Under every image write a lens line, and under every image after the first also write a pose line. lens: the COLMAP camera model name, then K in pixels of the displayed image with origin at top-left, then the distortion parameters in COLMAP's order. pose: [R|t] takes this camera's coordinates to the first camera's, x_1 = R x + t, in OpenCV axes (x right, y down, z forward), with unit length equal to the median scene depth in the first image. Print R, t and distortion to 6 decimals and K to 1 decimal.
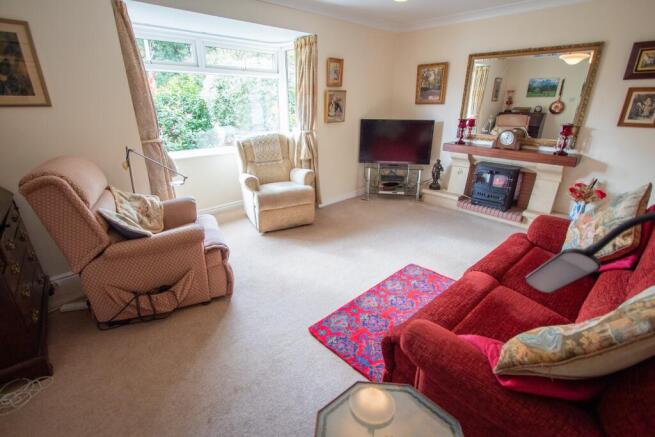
lens RADIAL K [[312.1, 0, 327.5], [0, 312.1, 218.5], [0, 0, 1]] dist [0.000907, 0.000087]
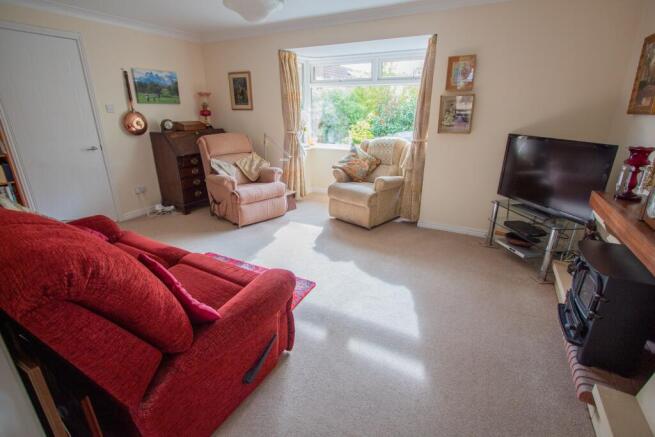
lens RADIAL K [[302.8, 0, 327.5], [0, 302.8, 218.5], [0, 0, 1]] dist [-0.001646, -0.000294]
pose [[0.303826, 0.323828, -0.896005, 0.773155], [-0.339417, 0.915547, 0.215798, -0.178747], [0.890217, 0.238555, 0.388080, 0.492480]]
